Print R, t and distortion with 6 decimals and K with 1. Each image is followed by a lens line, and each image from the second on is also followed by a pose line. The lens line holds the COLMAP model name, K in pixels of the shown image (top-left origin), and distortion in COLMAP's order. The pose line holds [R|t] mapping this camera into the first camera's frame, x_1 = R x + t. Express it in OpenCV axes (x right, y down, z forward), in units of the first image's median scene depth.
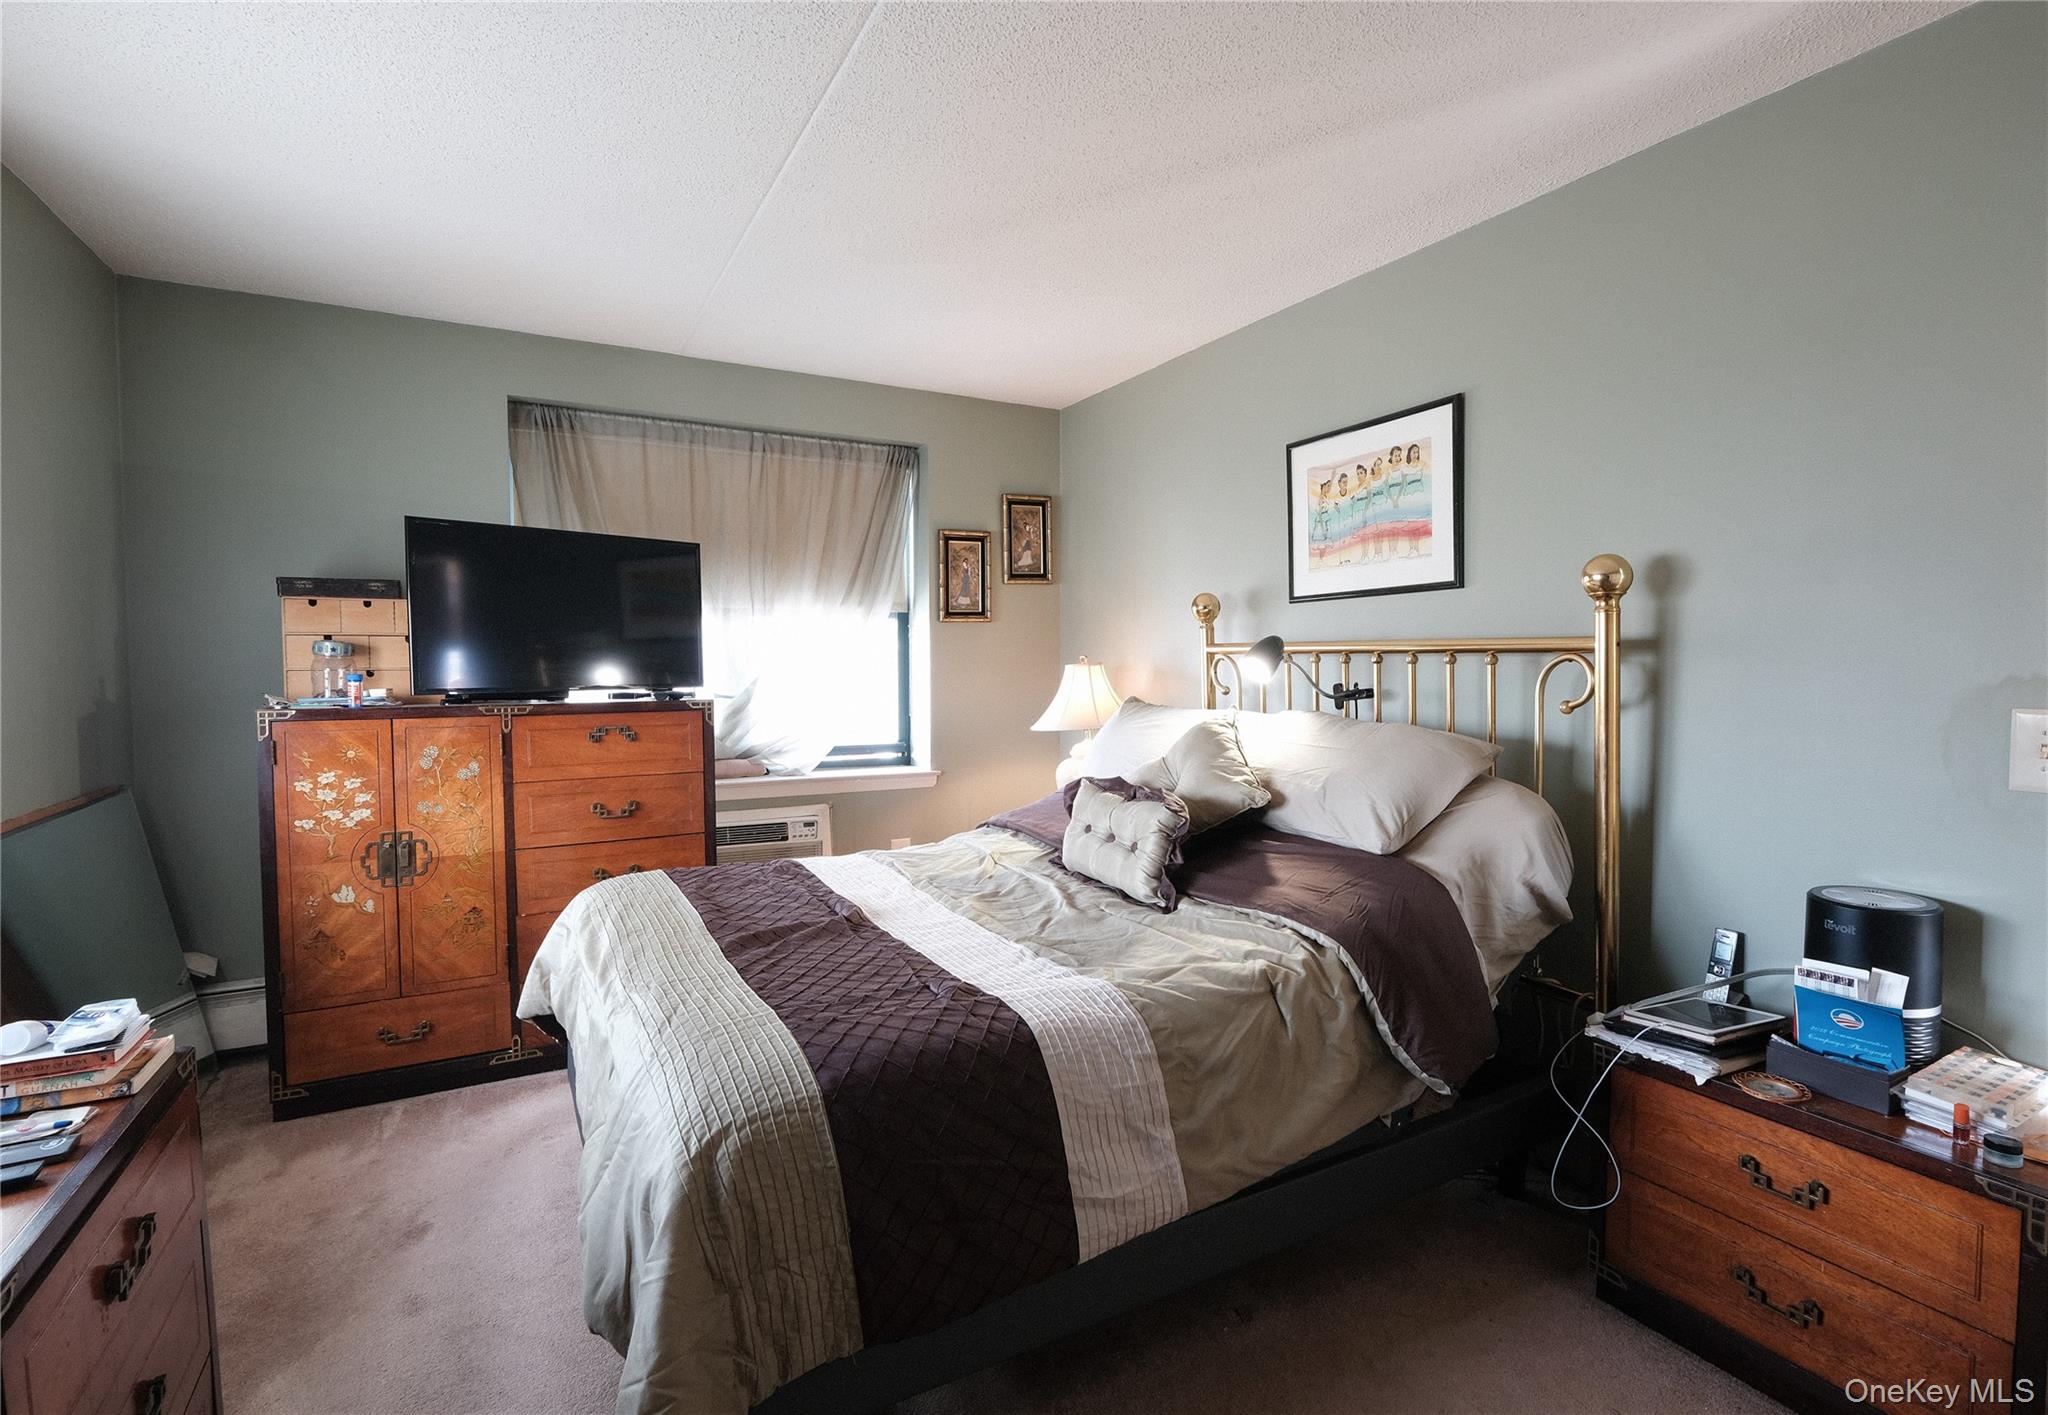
lens RADIAL K [[988.6, 0, 1058.1], [0, 988.6, 696.2], [0, 0, 1]] dist [-0.004094, -0.002575]
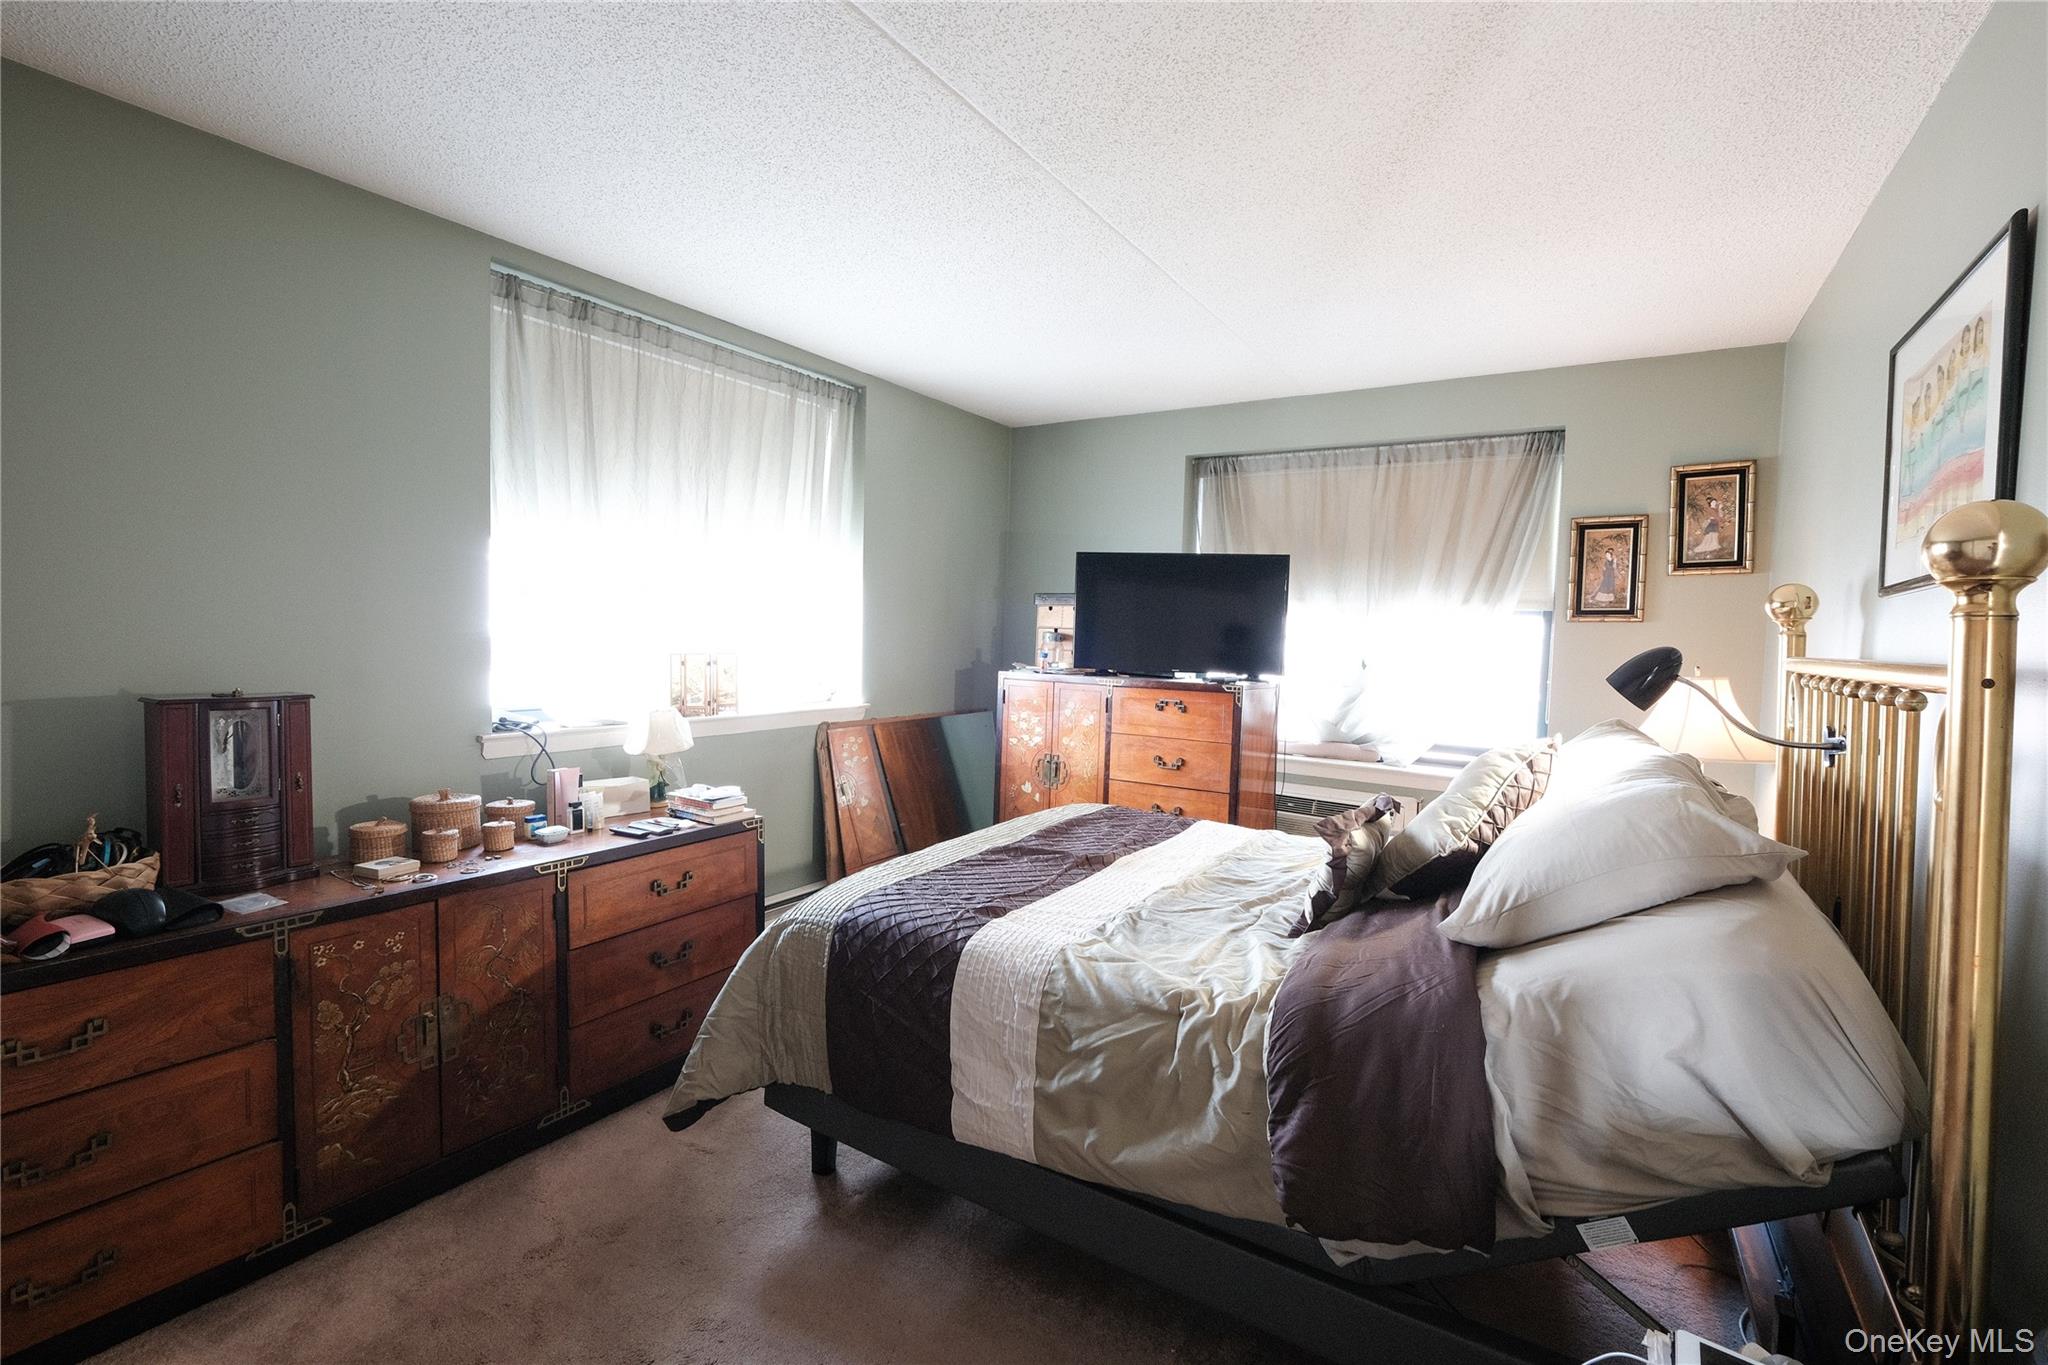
lens RADIAL K [[900.8, 0, 1029.4], [0, 900.8, 675.9], [0, 0, 1]] dist [-0.003381, 0.000024]
pose [[0.464000, 0.059689, -0.883822, 0.600093], [-0.066052, 0.997281, 0.032674, -0.032392], [0.883369, 0.043218, 0.466681, 0.301607]]
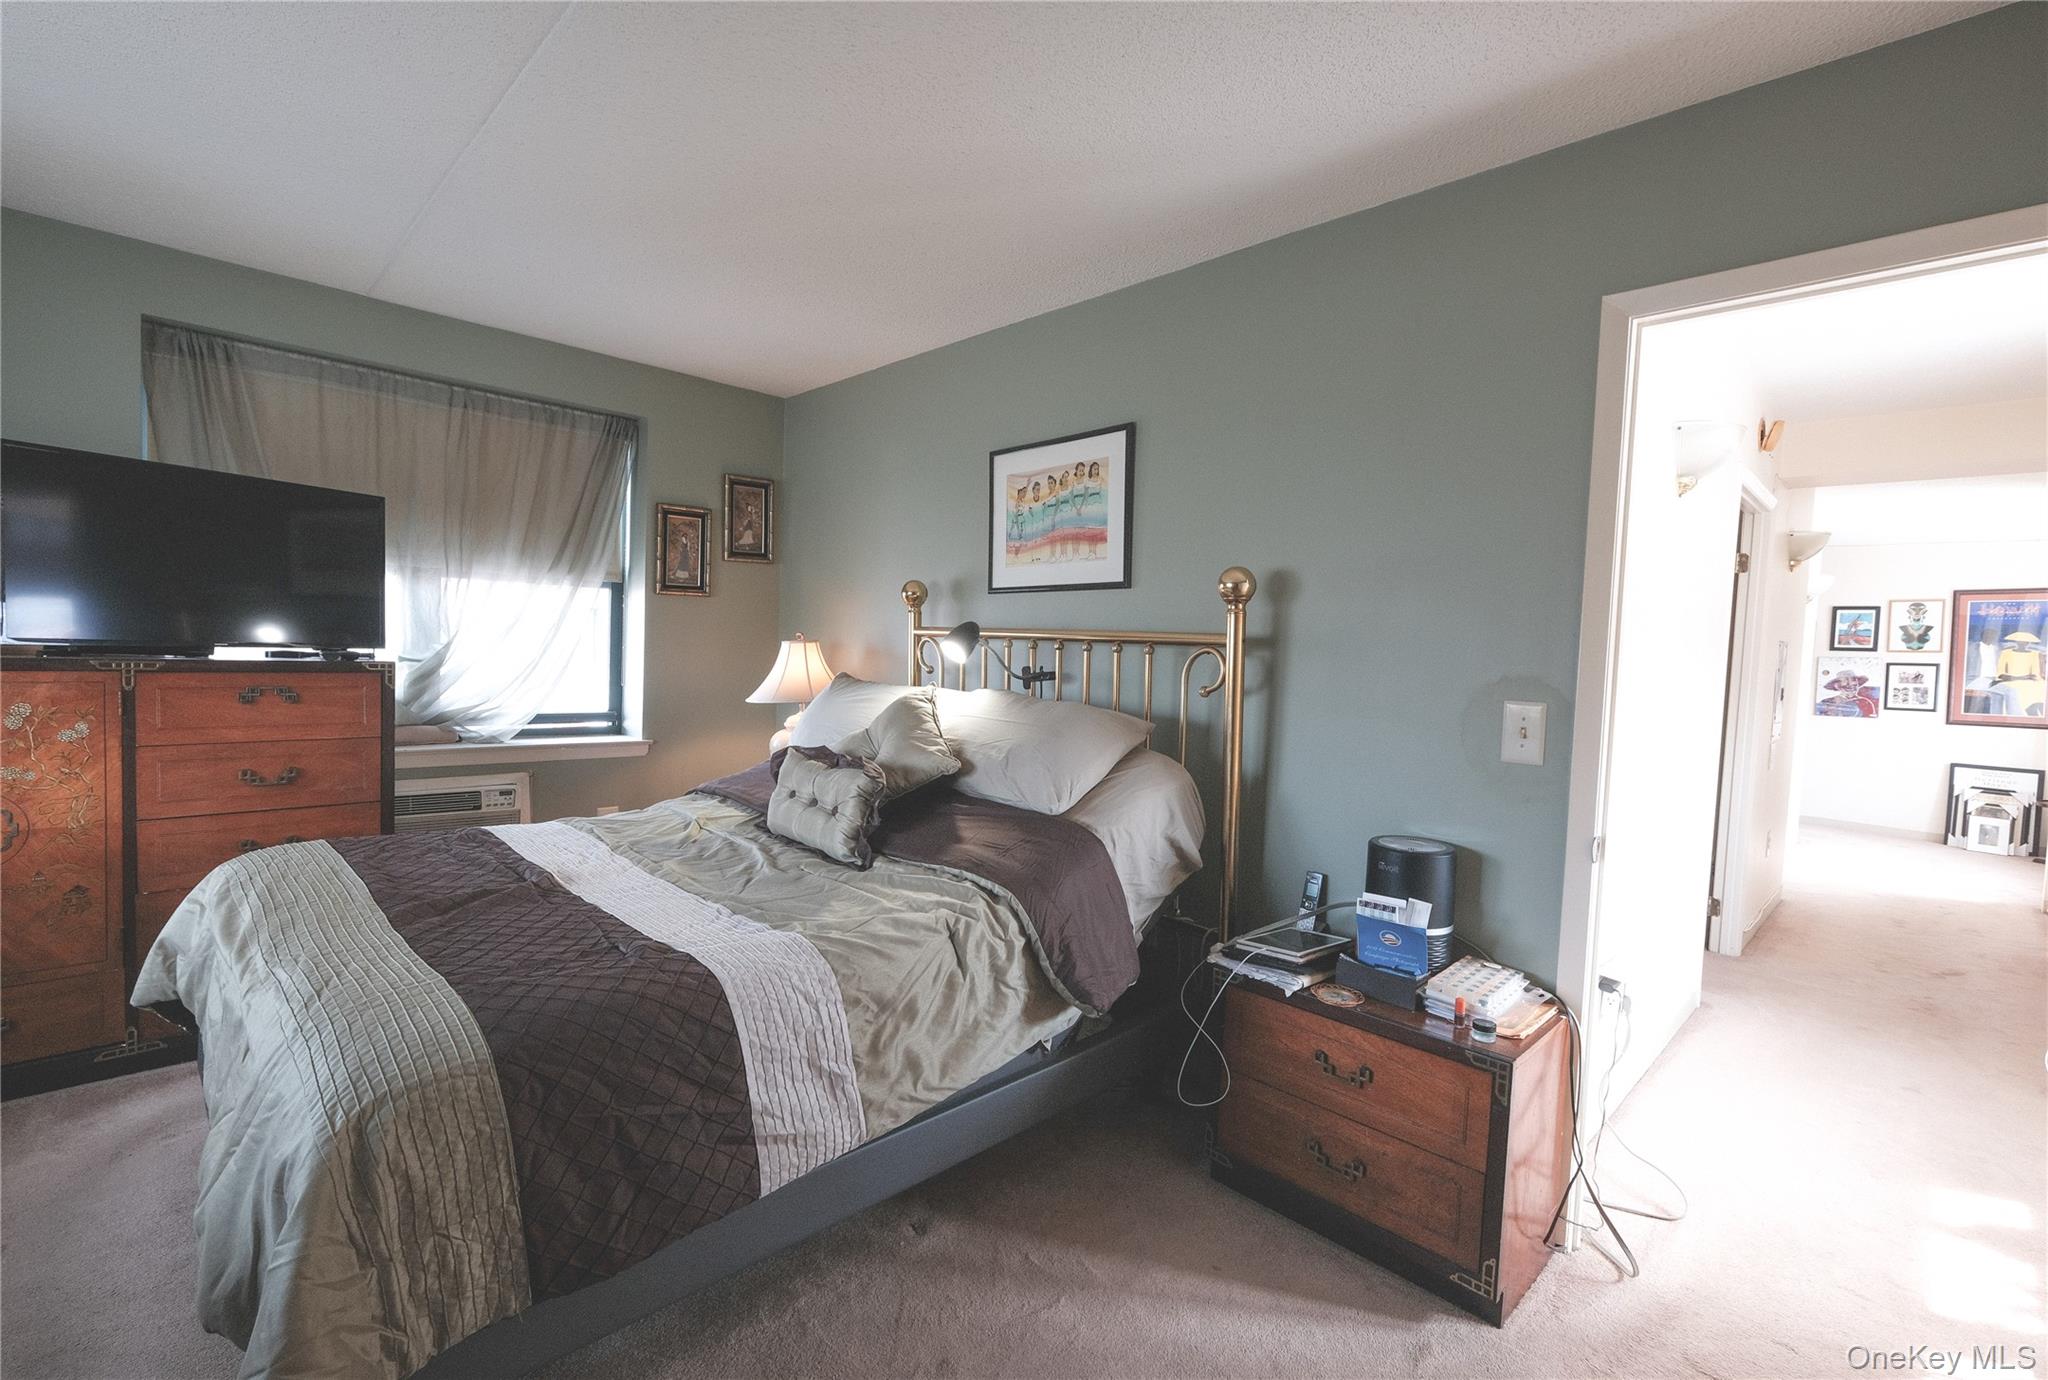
lens RADIAL K [[912.1, 0, 1037.5], [0, 912.1, 682.1], [0, 0, 1]] dist [-0.004148, 0.000612]
pose [[0.963781, 0.028646, 0.265152, 0.020240], [-0.030304, 0.999538, 0.002165, 0.002867], [-0.264968, -0.010122, 0.964204, -0.016454]]
